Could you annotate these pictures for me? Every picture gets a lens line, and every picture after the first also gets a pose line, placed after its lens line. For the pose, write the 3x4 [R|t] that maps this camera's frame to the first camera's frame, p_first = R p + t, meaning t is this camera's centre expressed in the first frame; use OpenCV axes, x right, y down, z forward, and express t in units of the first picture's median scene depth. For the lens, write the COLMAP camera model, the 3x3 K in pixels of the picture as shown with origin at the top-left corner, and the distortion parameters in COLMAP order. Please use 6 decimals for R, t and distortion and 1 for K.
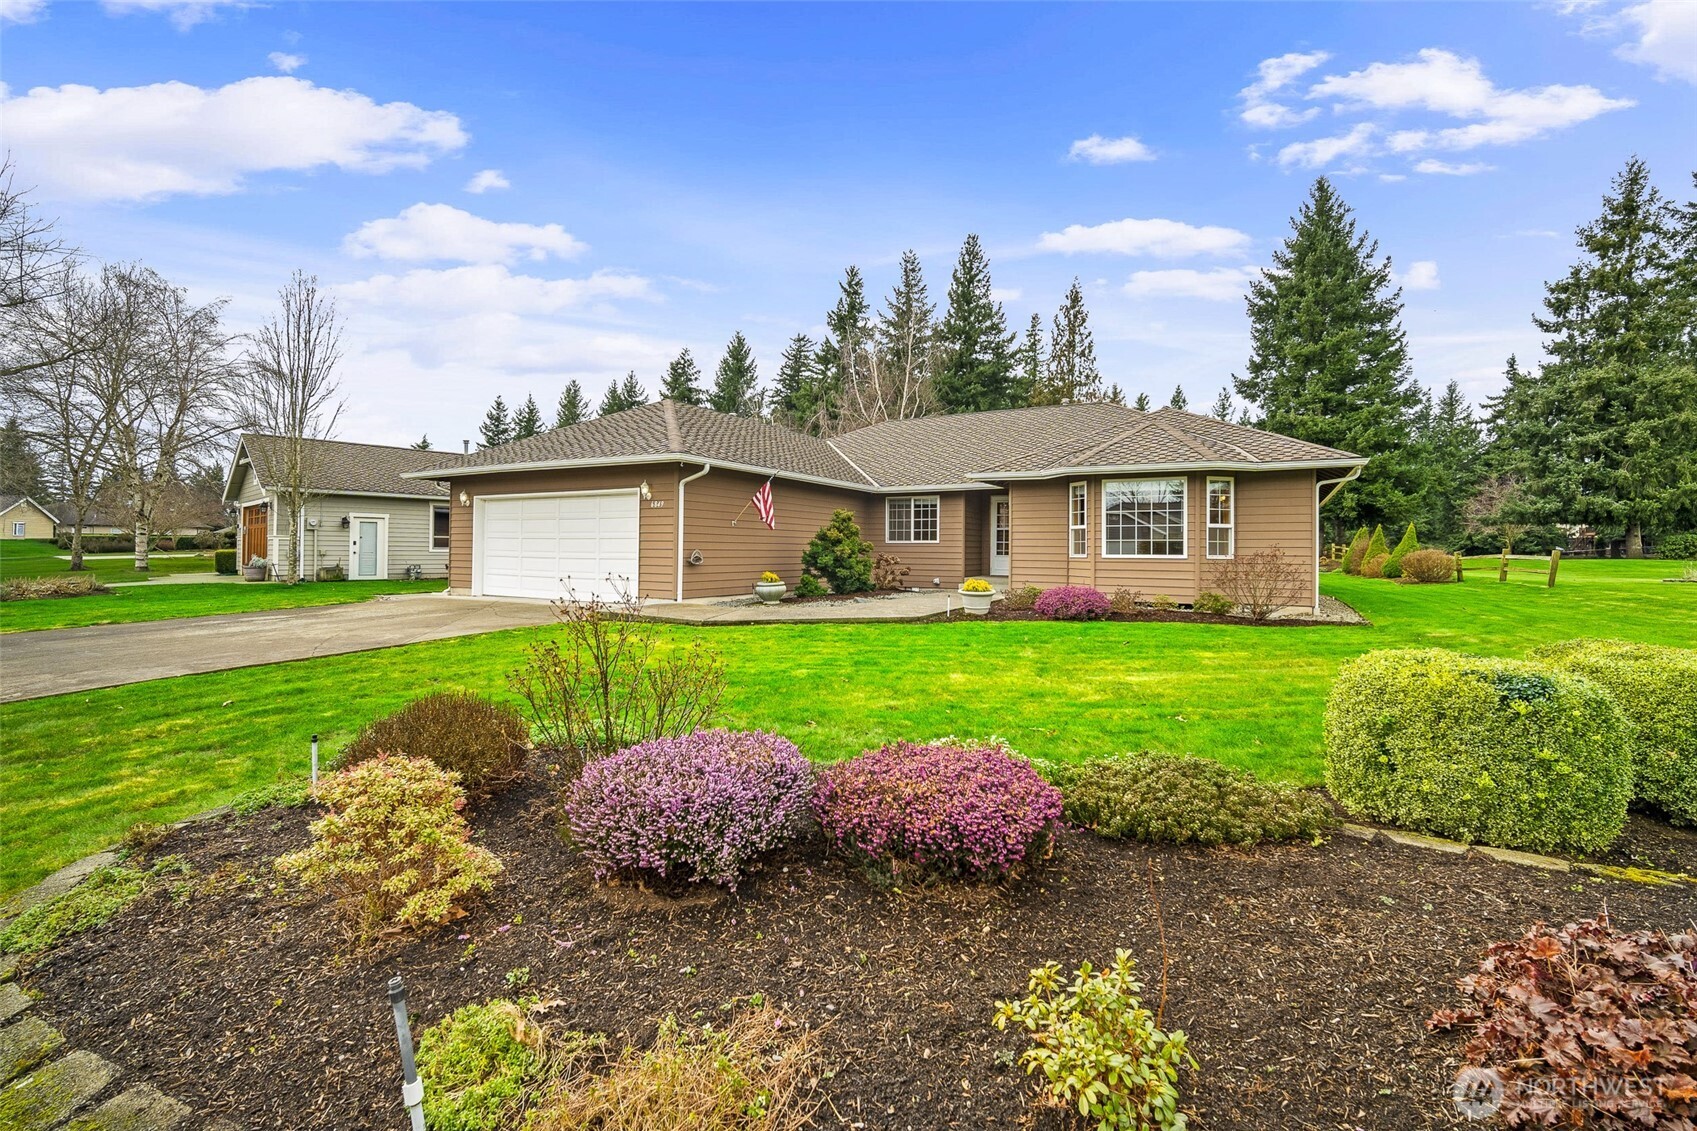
lens RADIAL K [[746.1, 0, 856.1], [0, 746.1, 540.2], [0, 0, 1]] dist [-0.011650, 0.004948]
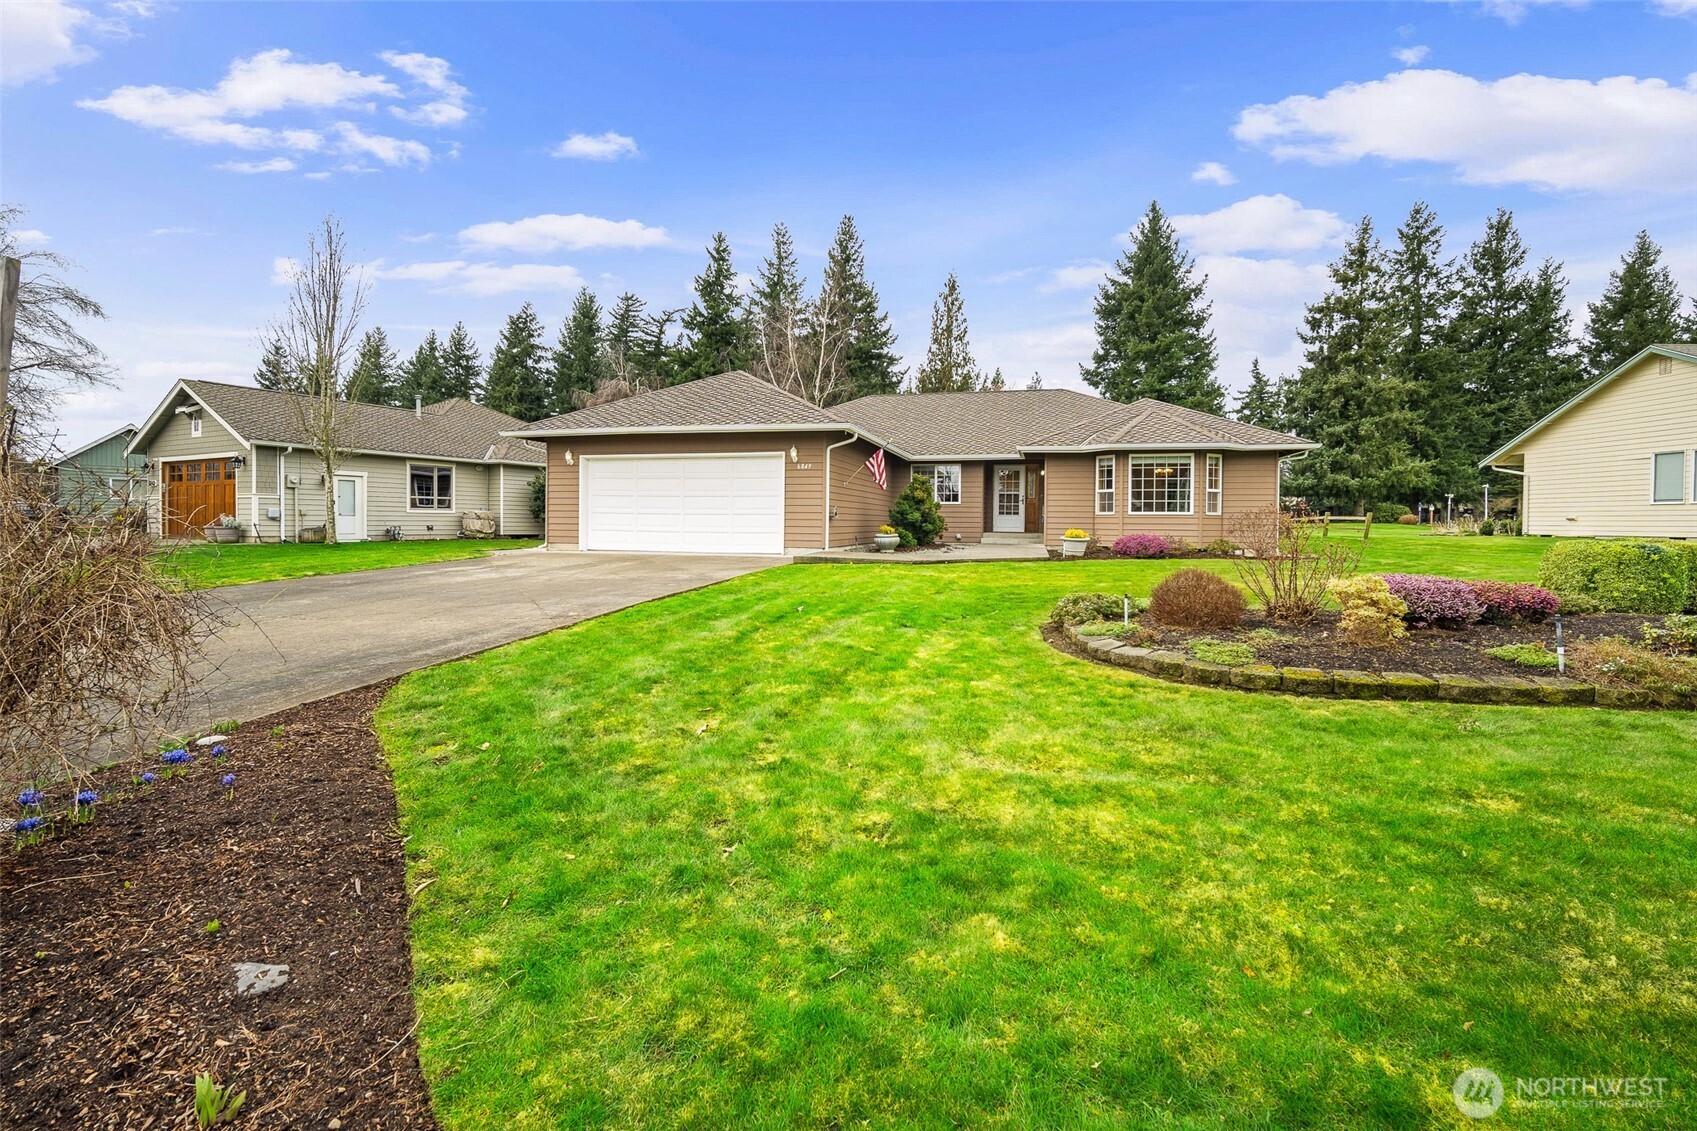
lens RADIAL K [[746.1, 0, 863.6], [0, 746.1, 527.8], [0, 0, 1]] dist [-0.011650, 0.004948]
pose [[0.966738, -0.002081, 0.255760, -0.124218], [-0.004134, 0.999709, 0.023762, 0.004958], [-0.255735, -0.024029, 0.966448, -0.036926]]
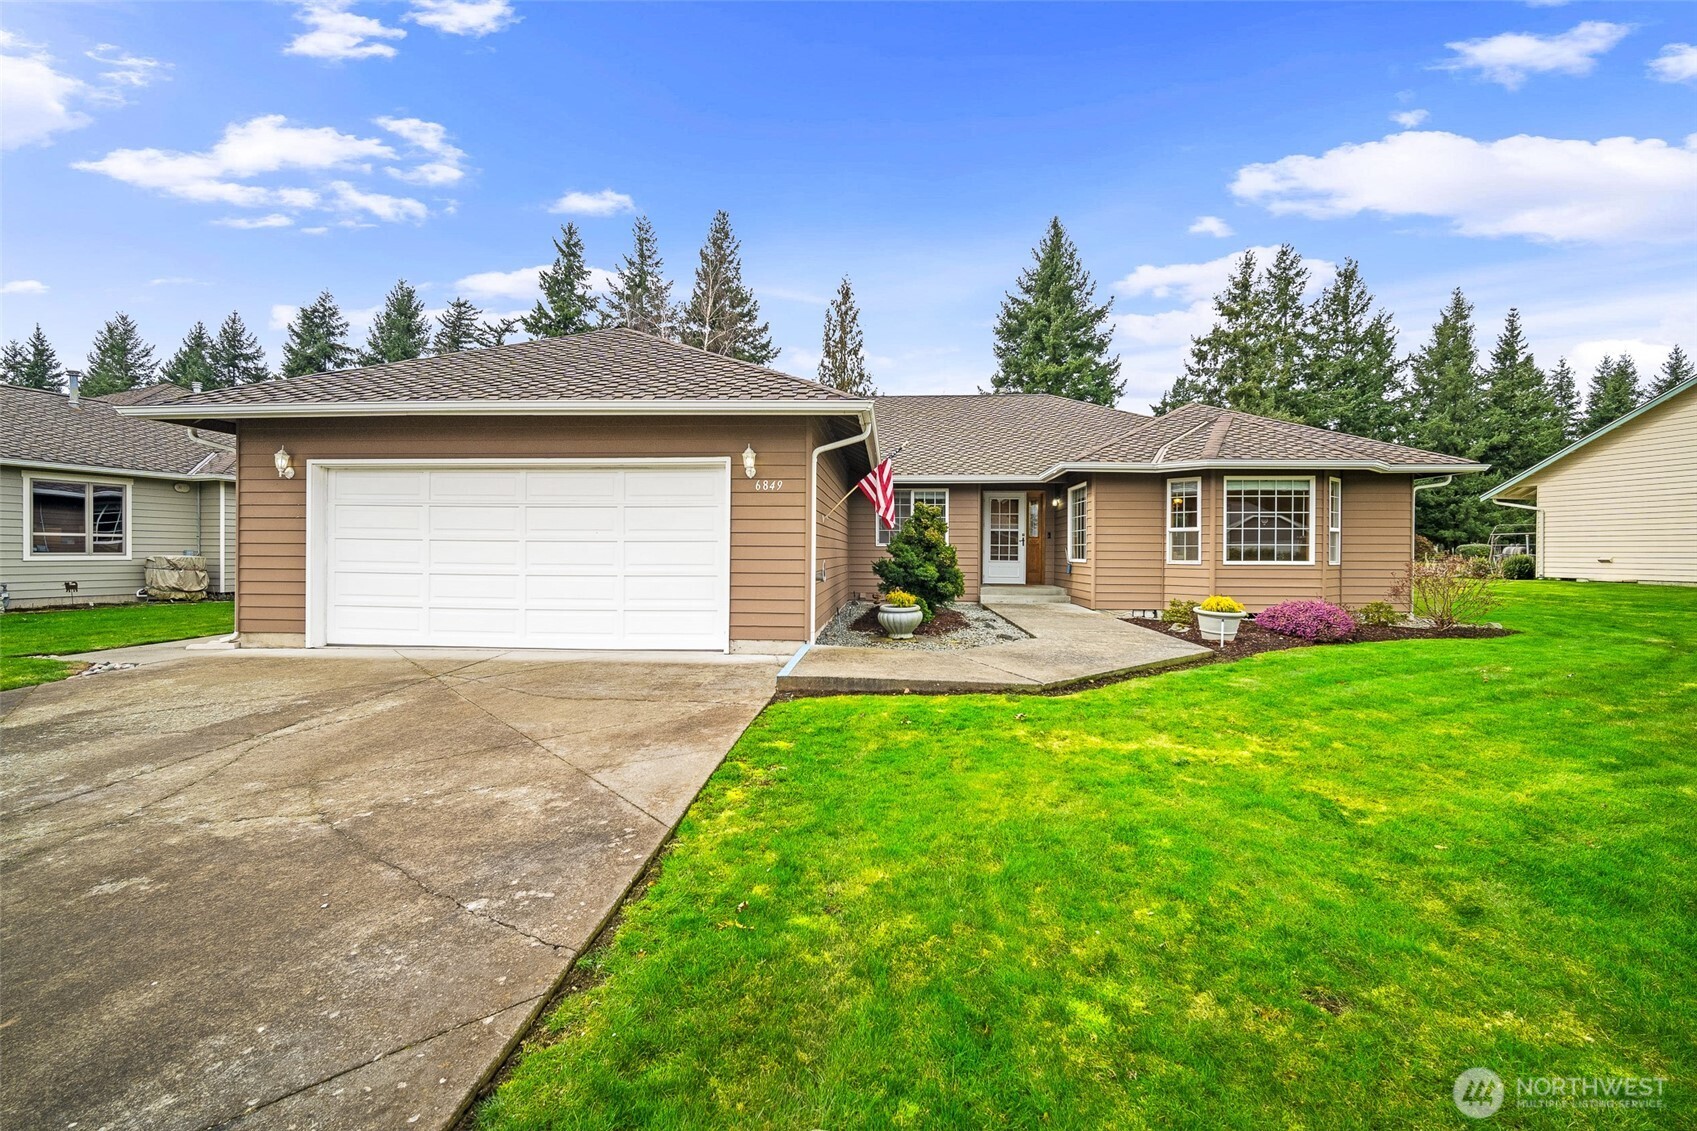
lens RADIAL K [[746.1, 0, 863.7], [0, 746.1, 552.8], [0, 0, 1]] dist [-0.011650, 0.004948]
pose [[0.901661, -0.003925, 0.432427, -0.120741], [-0.003733, 0.999851, 0.016859, -0.001063], [-0.432428, -0.016816, 0.901511, 0.109522]]
